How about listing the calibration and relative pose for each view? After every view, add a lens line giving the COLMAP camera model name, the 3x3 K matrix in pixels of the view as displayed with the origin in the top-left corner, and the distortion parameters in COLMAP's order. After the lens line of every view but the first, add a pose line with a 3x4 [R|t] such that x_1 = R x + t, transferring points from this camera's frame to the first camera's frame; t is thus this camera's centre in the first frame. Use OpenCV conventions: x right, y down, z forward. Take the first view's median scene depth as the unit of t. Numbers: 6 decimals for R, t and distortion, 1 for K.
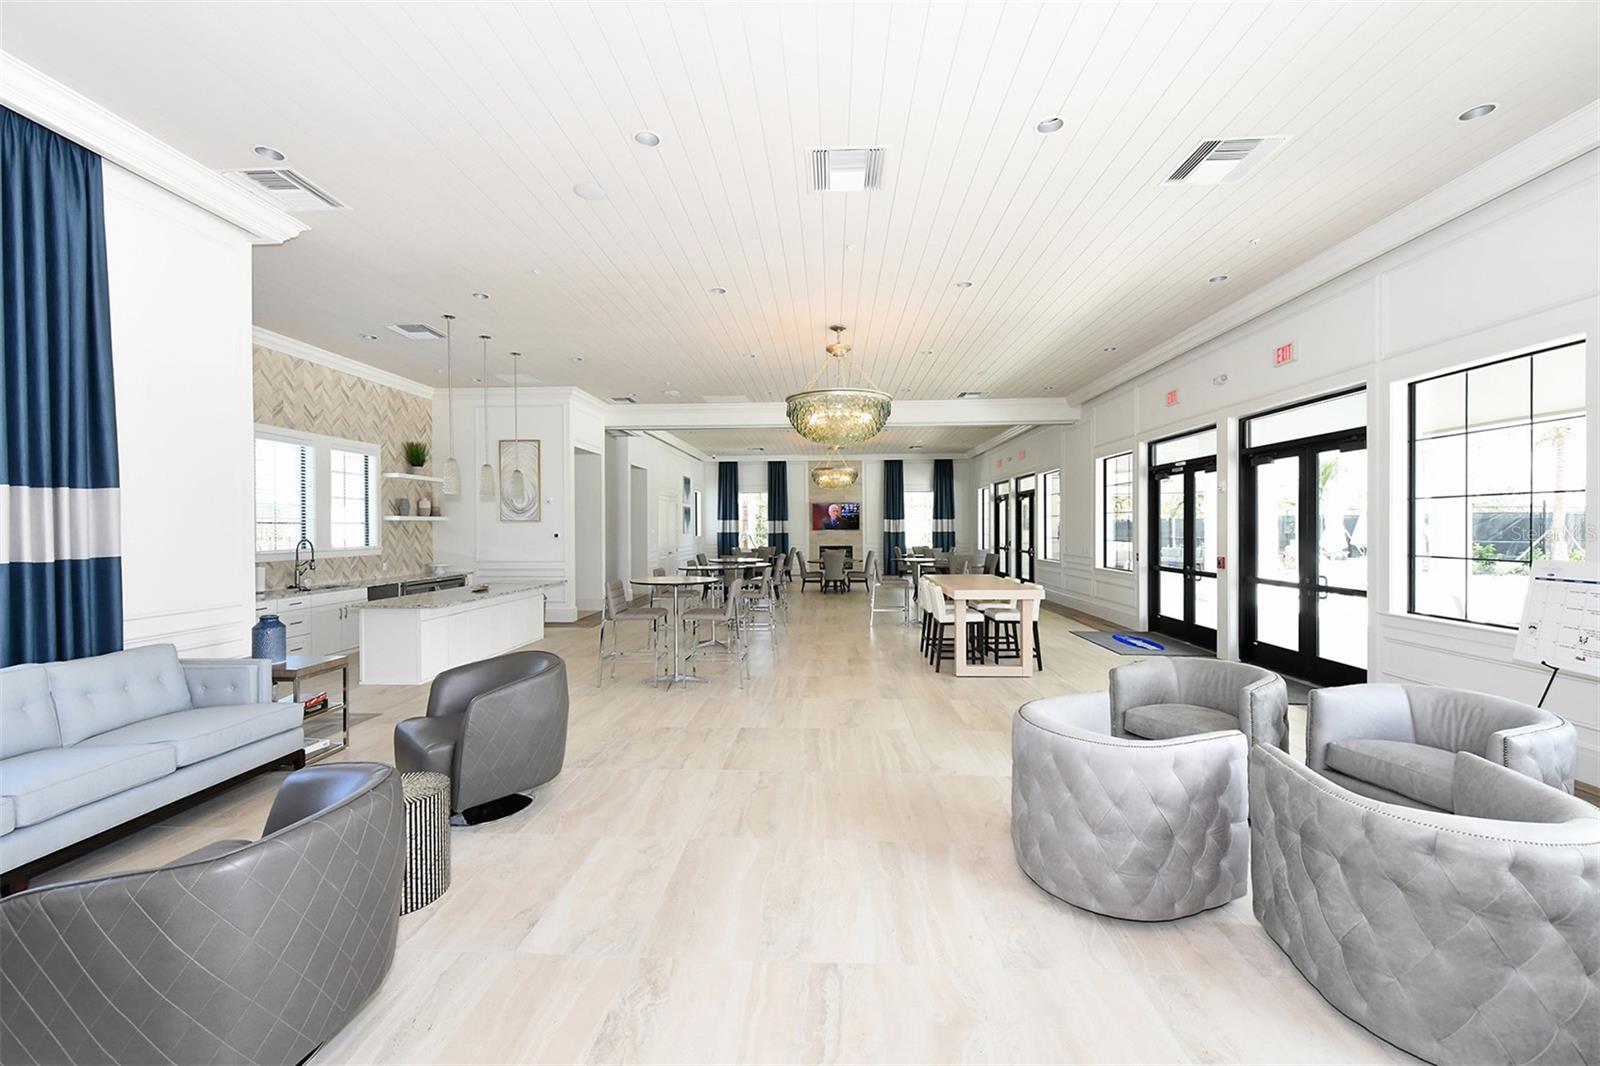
lens RADIAL K [[635.4, 0, 800.0], [0, 635.4, 533.0], [0, 0, 1]] dist [-0.000152, 0.000023]
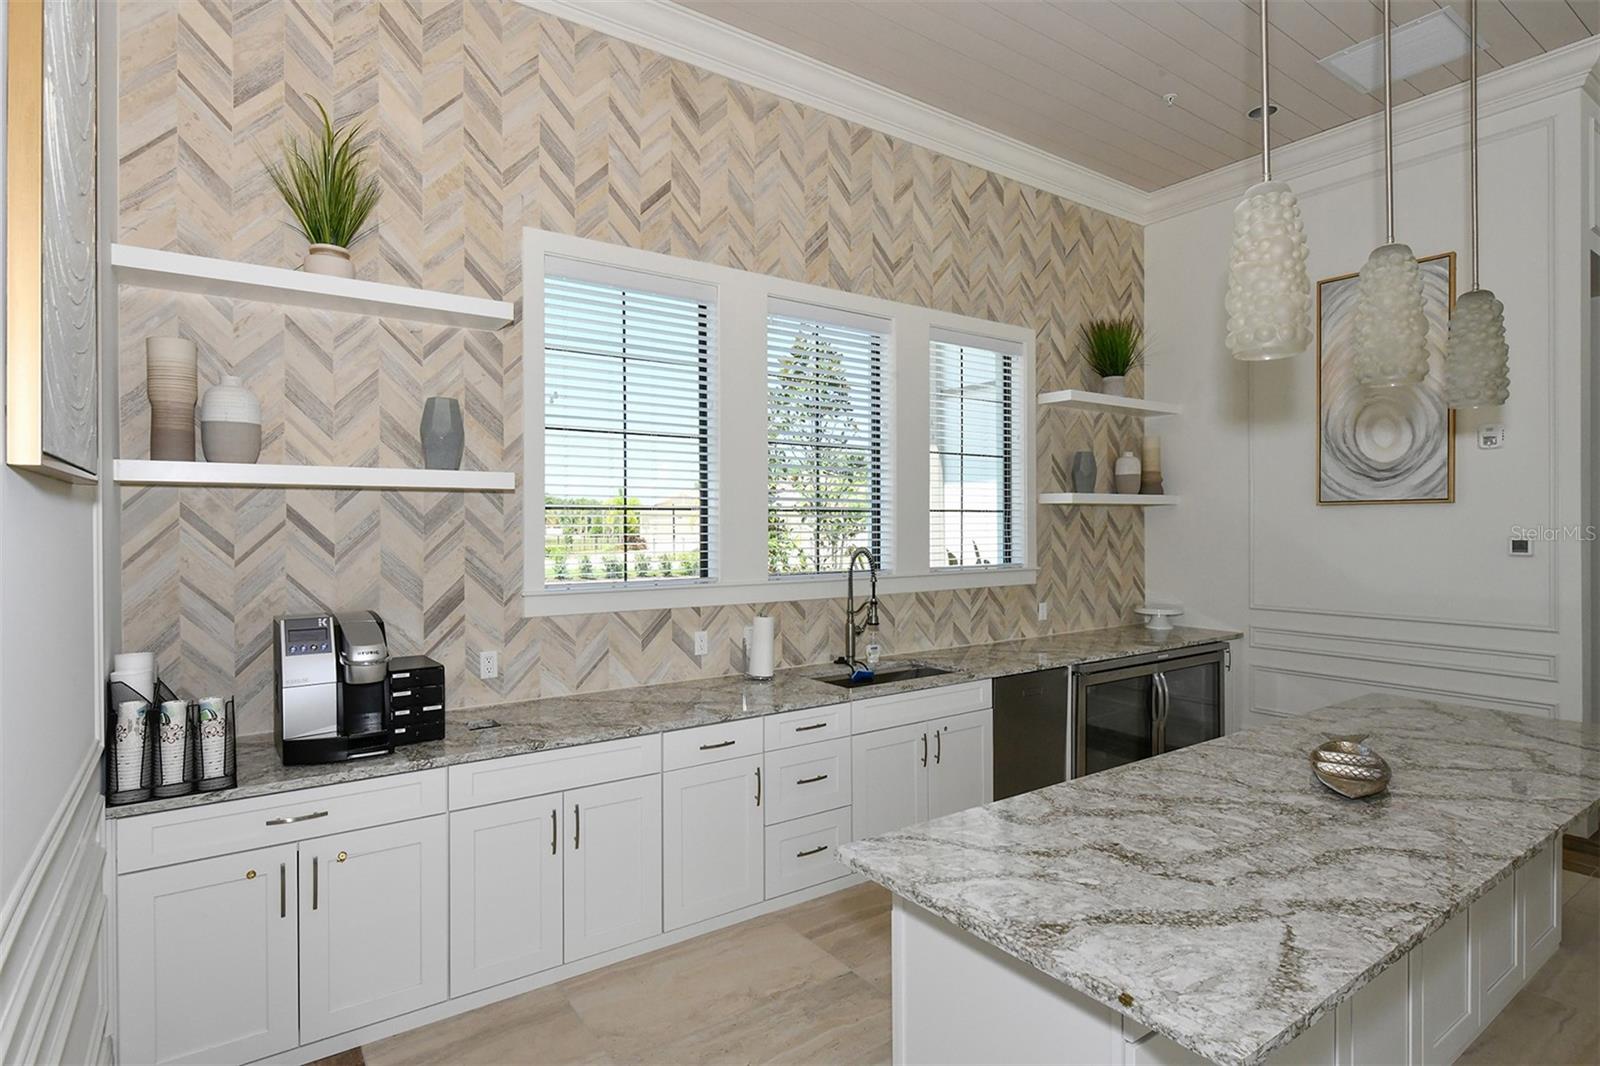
lens RADIAL K [[845.2, 0, 800.0], [0, 845.2, 533.0], [0, 0, 1]] dist [-0.001103, -0.000136]
pose [[0.627198, 0.008996, -0.778808, -0.313063], [-0.002973, 0.999954, 0.009156, -0.005099], [0.778854, -0.003427, 0.627195, 0.516661]]
